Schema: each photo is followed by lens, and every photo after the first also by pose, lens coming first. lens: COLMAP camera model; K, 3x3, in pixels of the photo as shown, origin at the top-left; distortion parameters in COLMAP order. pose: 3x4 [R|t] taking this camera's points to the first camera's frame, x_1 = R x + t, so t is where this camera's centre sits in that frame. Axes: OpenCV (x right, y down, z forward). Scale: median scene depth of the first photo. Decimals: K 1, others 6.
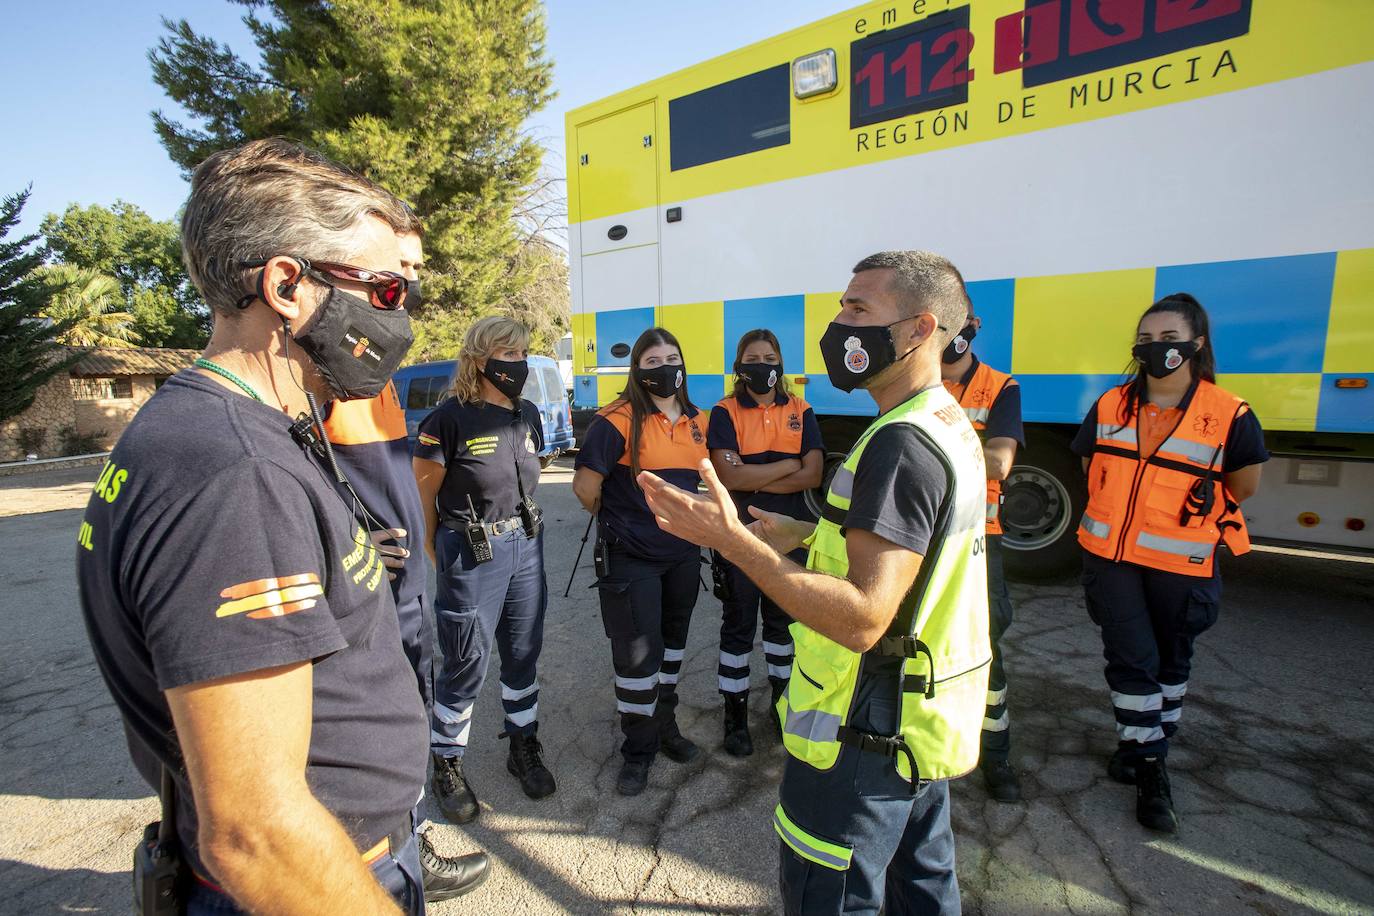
lens RADIAL K [[625.1, 0, 666.3], [0, 625.1, 449.4], [0, 0, 1]] dist [-0.067728, 0.028126]
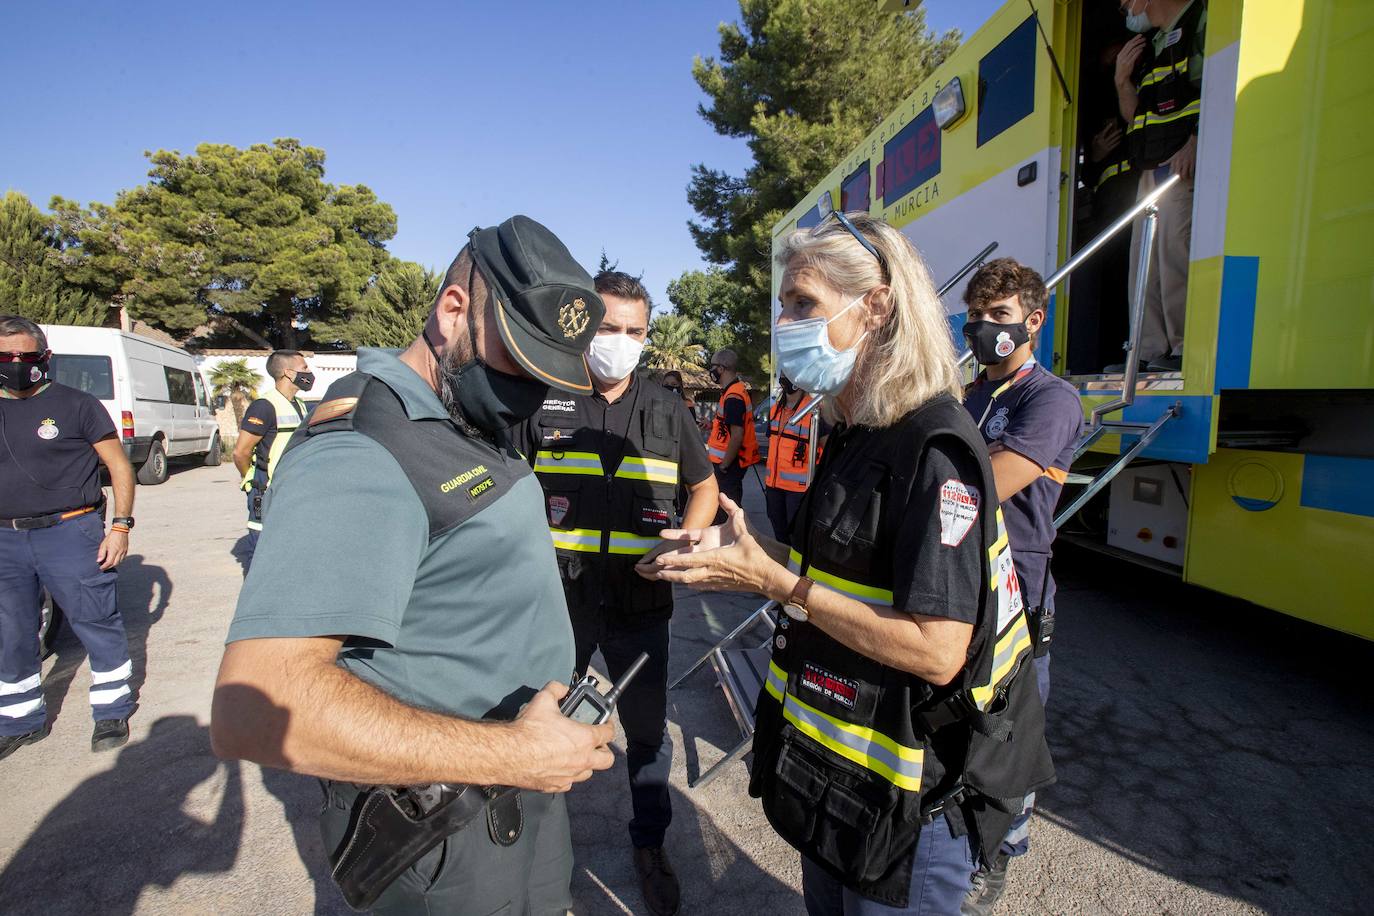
lens RADIAL K [[625.1, 0, 666.3], [0, 625.1, 449.4], [0, 0, 1]] dist [-0.067728, 0.028126]
pose [[0.679323, 0.094279, -0.727758, 1.004324], [-0.122621, 0.992353, 0.014097, 0.043663], [0.723522, 0.079662, 0.685689, -0.307907]]
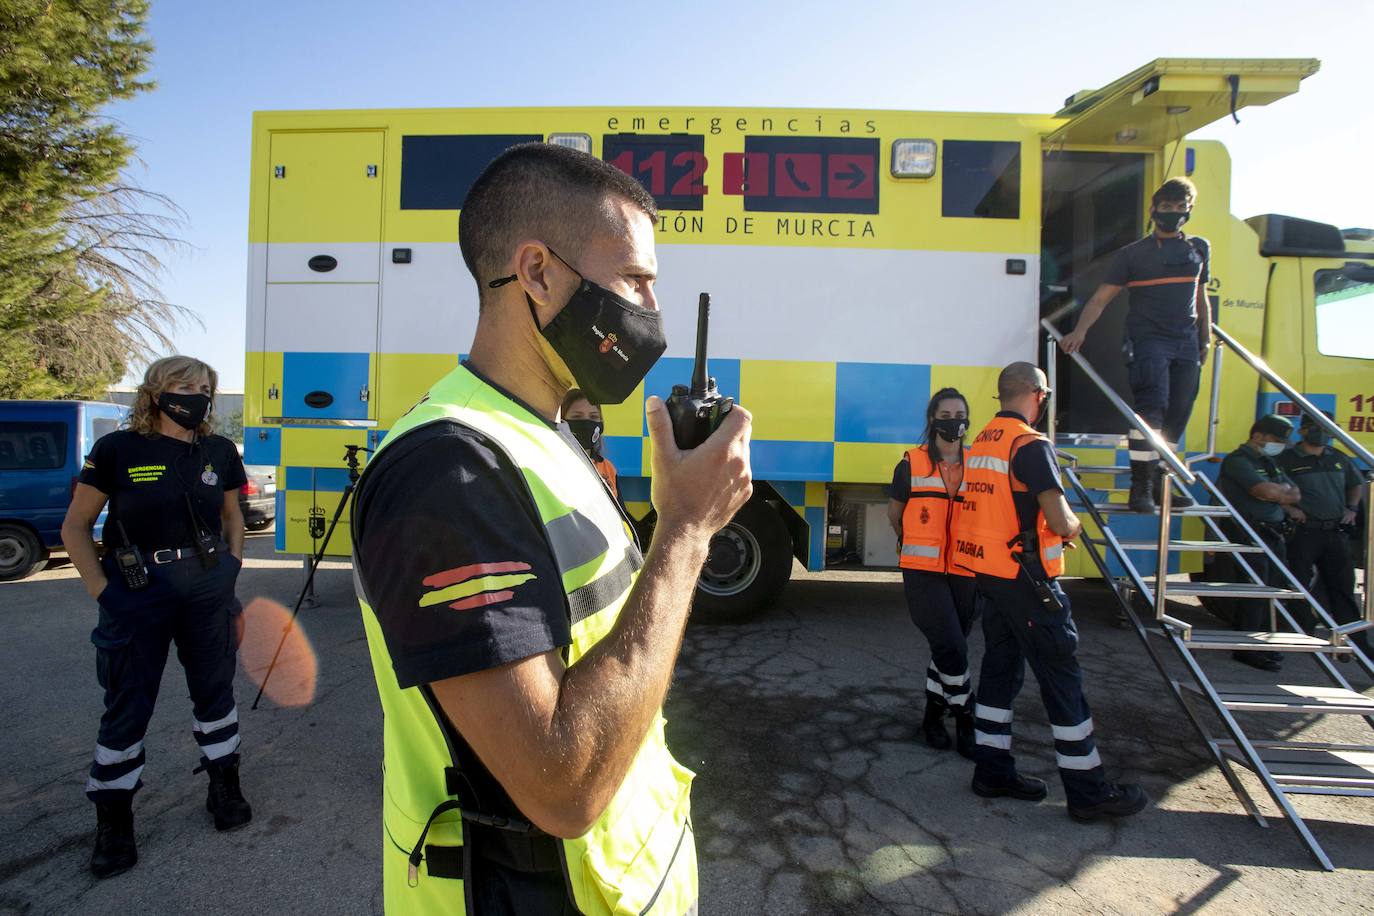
lens RADIAL K [[633.7, 0, 664.2], [0, 633.7, 450.3], [0, 0, 1]] dist [-0.079662, 0.028503]
pose [[0.815793, 0.032360, 0.577438, -0.193725], [0.038380, 0.993203, -0.109883, 0.019418], [-0.577069, 0.111804, 0.809006, 0.076893]]
